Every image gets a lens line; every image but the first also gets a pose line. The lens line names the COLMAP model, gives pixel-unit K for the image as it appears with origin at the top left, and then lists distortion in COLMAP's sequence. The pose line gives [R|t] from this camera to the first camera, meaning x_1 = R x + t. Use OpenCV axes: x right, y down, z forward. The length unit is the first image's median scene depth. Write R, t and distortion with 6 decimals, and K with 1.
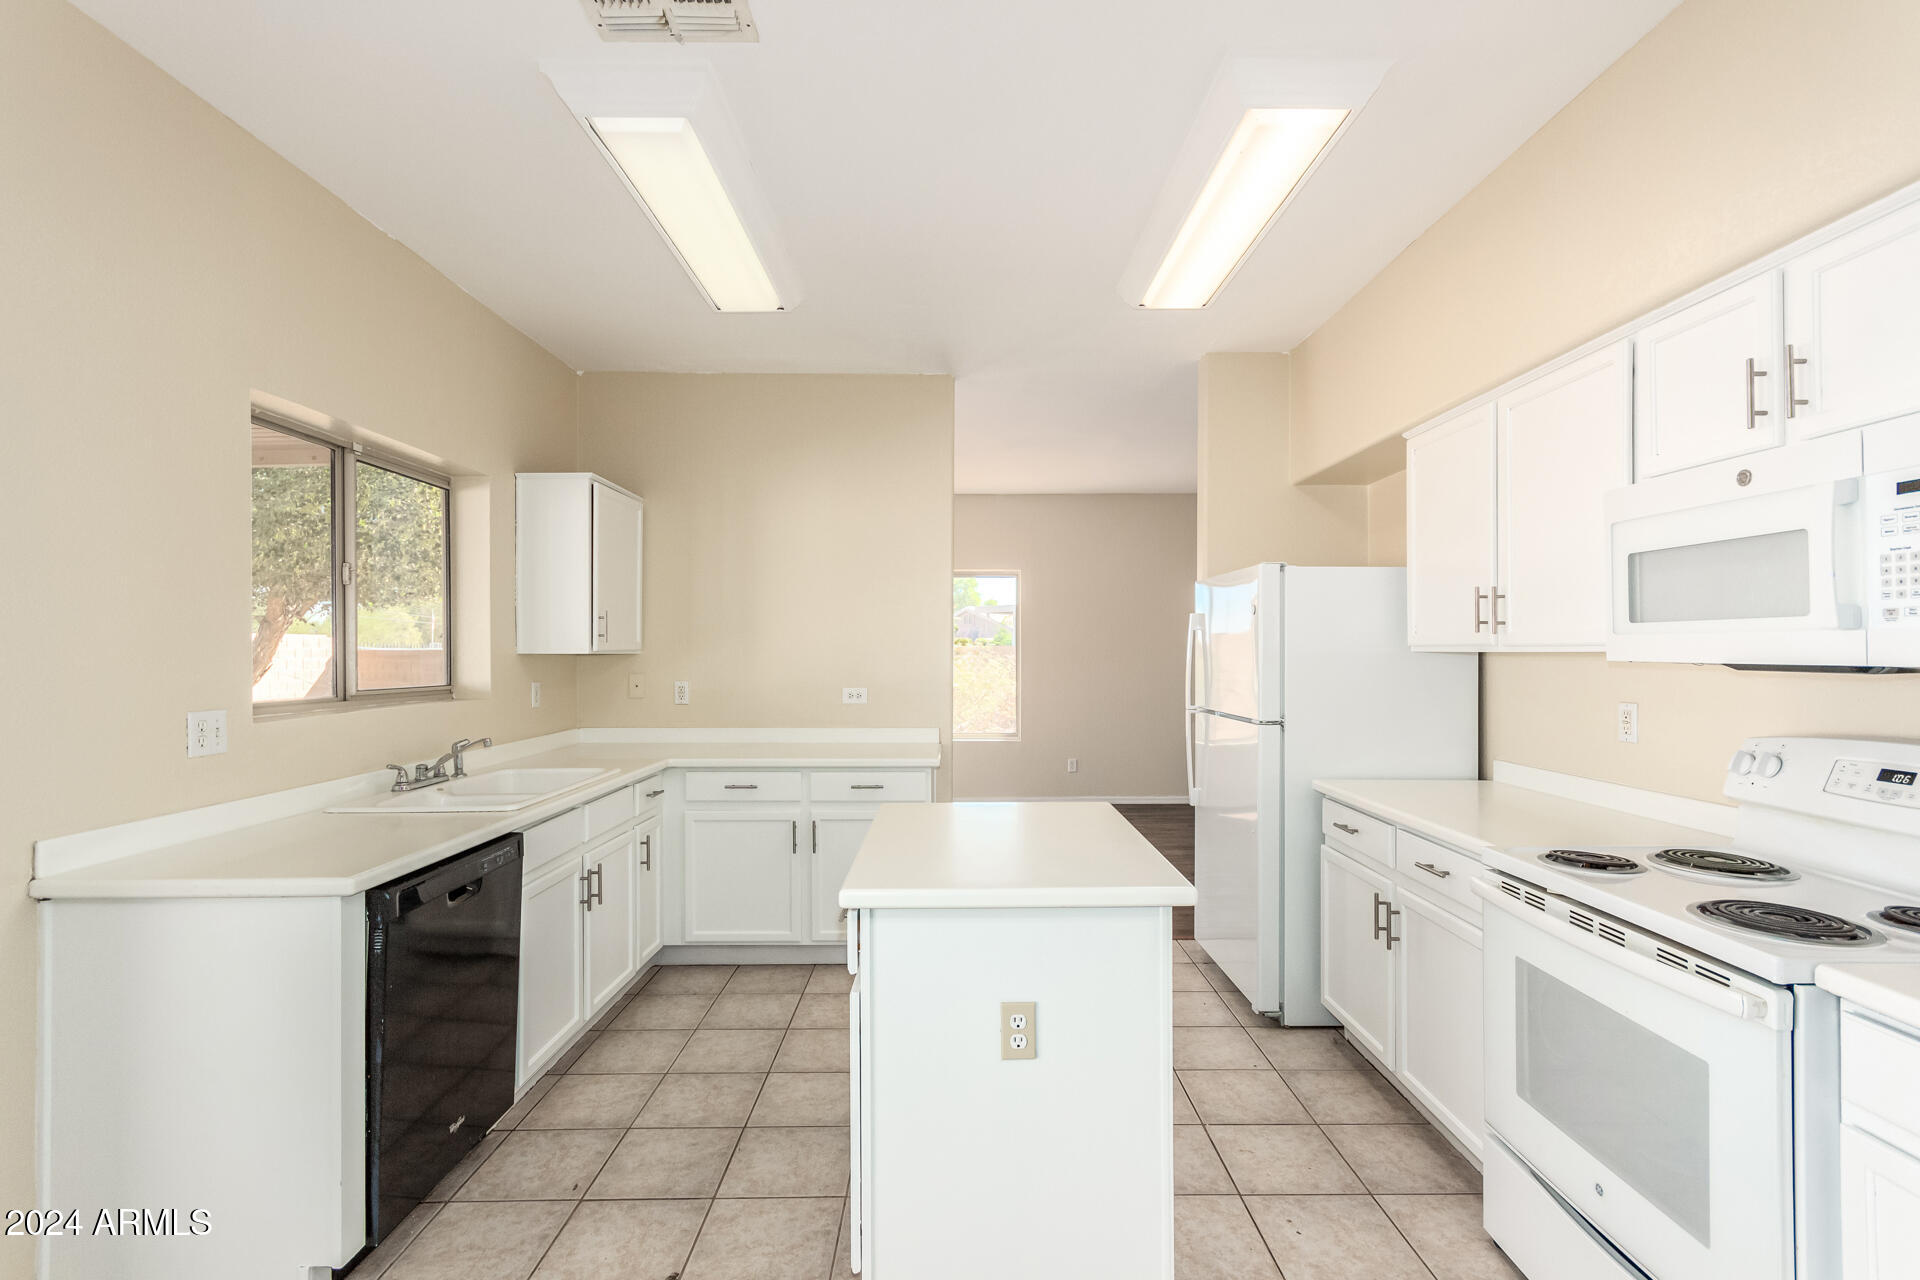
lens RADIAL K [[893.1, 0, 966.0], [0, 893.1, 645.2], [0, 0, 1]] dist [0.008645, -0.000433]
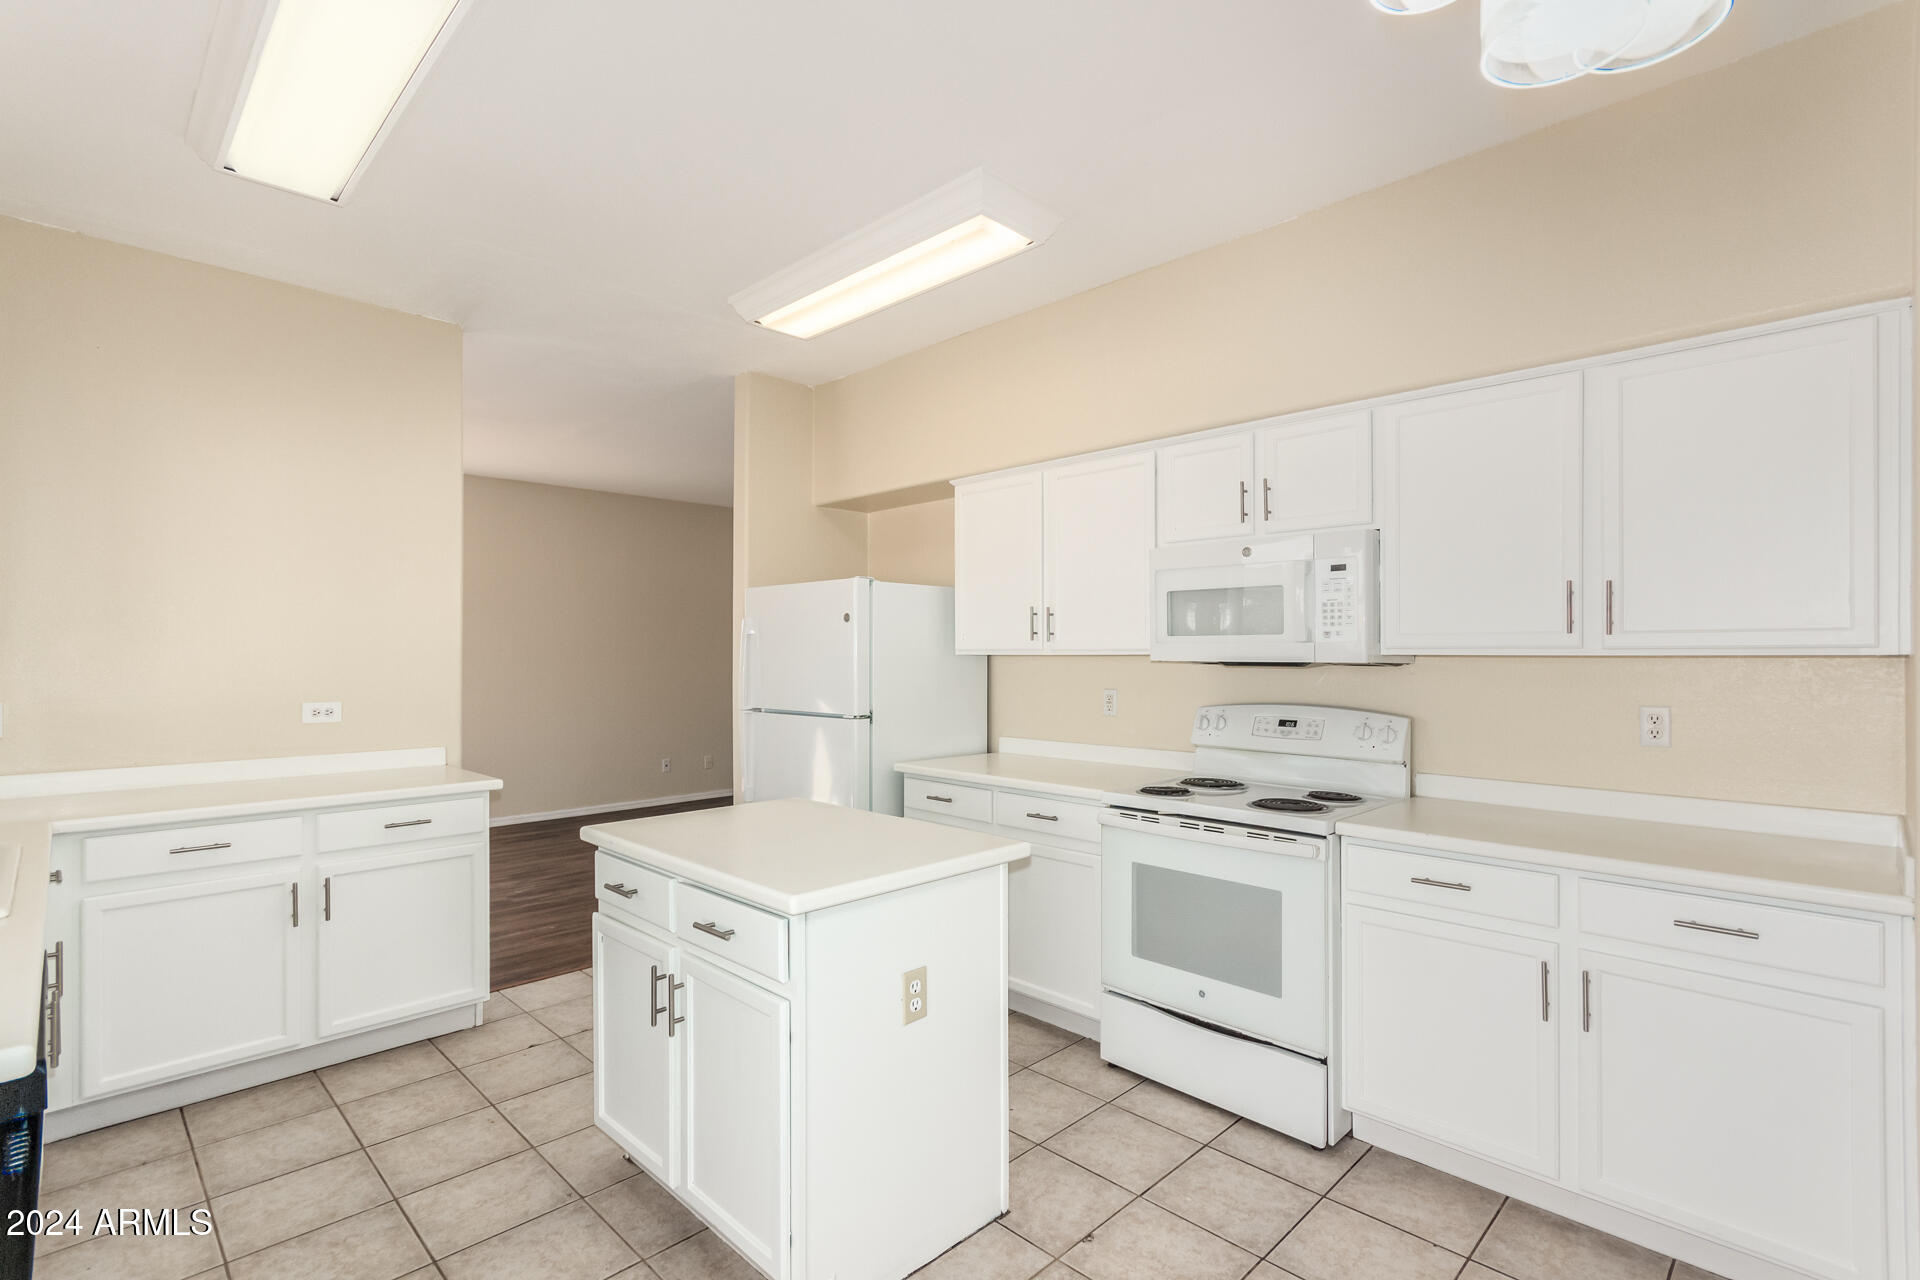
lens RADIAL K [[897.4, 0, 968.5], [0, 897.4, 645.3], [0, 0, 1]] dist [0.001800, 0.004446]
pose [[0.709991, 0.007446, 0.704171, -0.410868], [-0.004657, 0.999972, -0.005879, 0.001497], [-0.704195, 0.000895, 0.710006, 0.096353]]
